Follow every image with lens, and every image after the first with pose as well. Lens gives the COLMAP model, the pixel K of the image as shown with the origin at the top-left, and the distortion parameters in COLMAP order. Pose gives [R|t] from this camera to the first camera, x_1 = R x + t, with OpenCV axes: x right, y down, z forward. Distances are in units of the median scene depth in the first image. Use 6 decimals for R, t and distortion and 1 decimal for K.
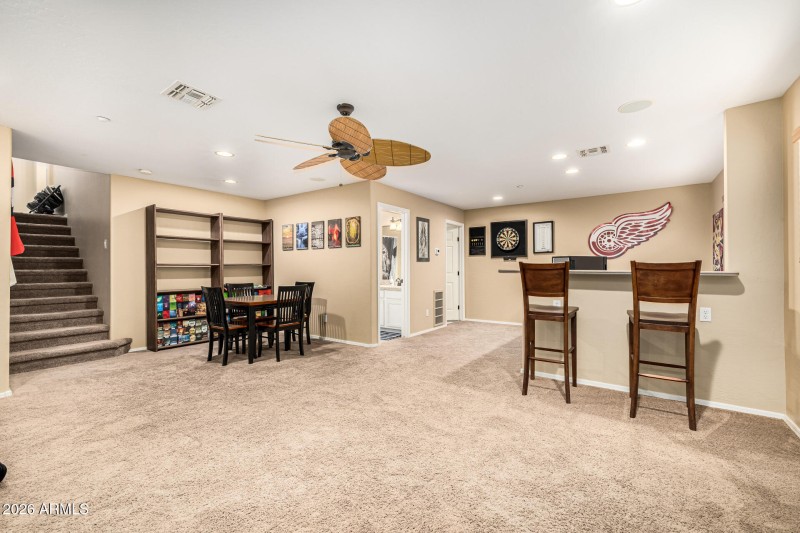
lens RADIAL K [[335.3, 0, 400.0], [0, 335.3, 266.5], [0, 0, 1]] dist [0.000352, -0.000006]
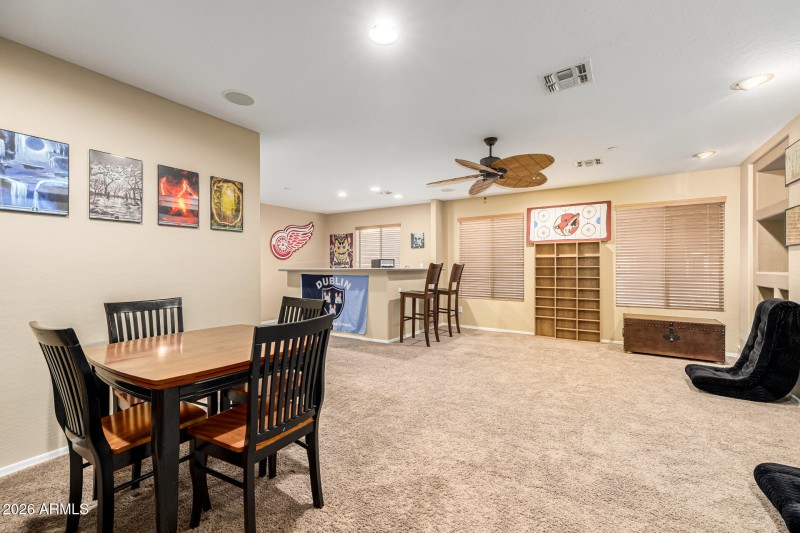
lens RADIAL K [[335.3, 0, 400.0], [0, 335.3, 266.5], [0, 0, 1]] dist [0.000352, -0.000006]
pose [[-0.059381, -0.000797, 0.998235, -0.694991], [-0.003237, 0.999995, 0.000605, 0.000834], [-0.998230, -0.003195, -0.059383, 0.700714]]
